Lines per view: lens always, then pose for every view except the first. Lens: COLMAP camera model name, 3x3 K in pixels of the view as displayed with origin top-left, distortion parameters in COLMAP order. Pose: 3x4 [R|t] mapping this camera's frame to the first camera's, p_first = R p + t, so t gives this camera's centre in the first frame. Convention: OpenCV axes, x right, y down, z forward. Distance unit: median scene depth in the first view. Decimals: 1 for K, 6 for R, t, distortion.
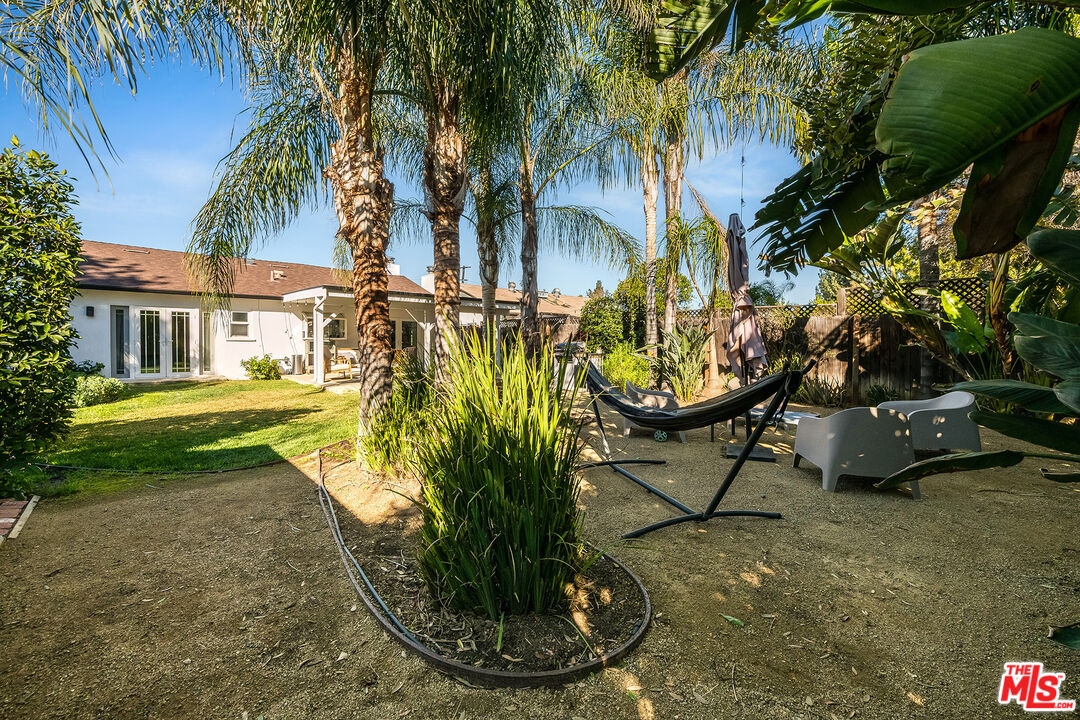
lens RADIAL K [[430.2, 0, 548.7], [0, 430.2, 341.2], [0, 0, 1]] dist [-0.001456, -0.000428]
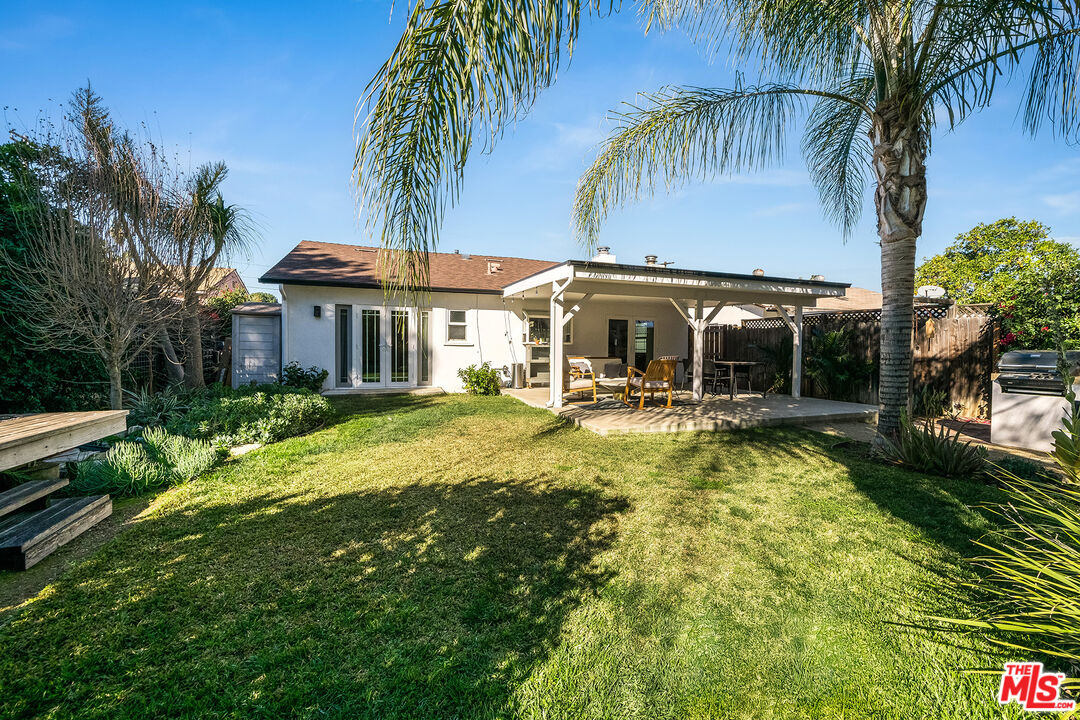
lens RADIAL K [[453.5, 0, 554.5], [0, 453.5, 343.0], [0, 0, 1]] dist [-0.009486, -0.000197]
pose [[0.921116, 0.002965, -0.389277, -0.233744], [-0.006985, 0.999936, -0.008913, 0.000832], [0.389226, 0.010929, 0.921078, 0.304025]]
